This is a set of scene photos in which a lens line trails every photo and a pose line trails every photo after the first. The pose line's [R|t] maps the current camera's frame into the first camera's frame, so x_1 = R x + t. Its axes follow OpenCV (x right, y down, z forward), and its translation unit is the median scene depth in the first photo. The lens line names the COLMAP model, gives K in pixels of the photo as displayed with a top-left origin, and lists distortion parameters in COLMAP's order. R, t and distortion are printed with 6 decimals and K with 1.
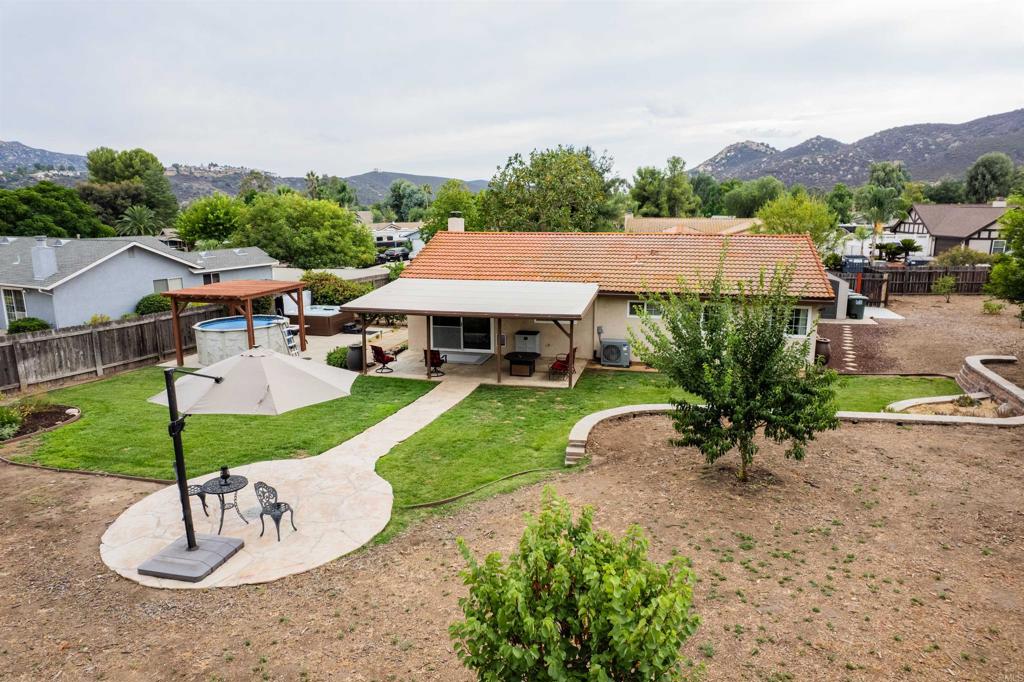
lens RADIAL K [[653.2, 0, 517.2], [0, 653.2, 341.9], [0, 0, 1]] dist [-0.078741, 0.071109]
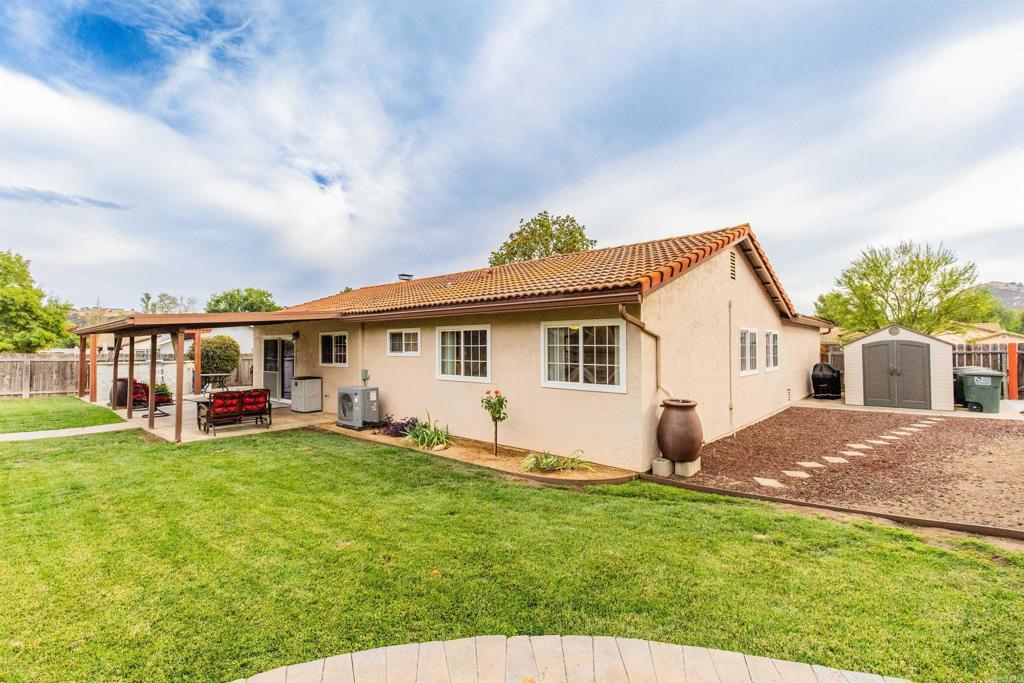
lens RADIAL K [[458.1, 0, 512.0], [0, 458.1, 341.5], [0, 0, 1]] dist [0.000782, 0.000200]
pose [[0.884014, -0.005550, -0.467427, 0.445179], [-0.095556, 0.976670, -0.192314, 0.022933], [0.457589, 0.214674, 0.862860, 0.584740]]
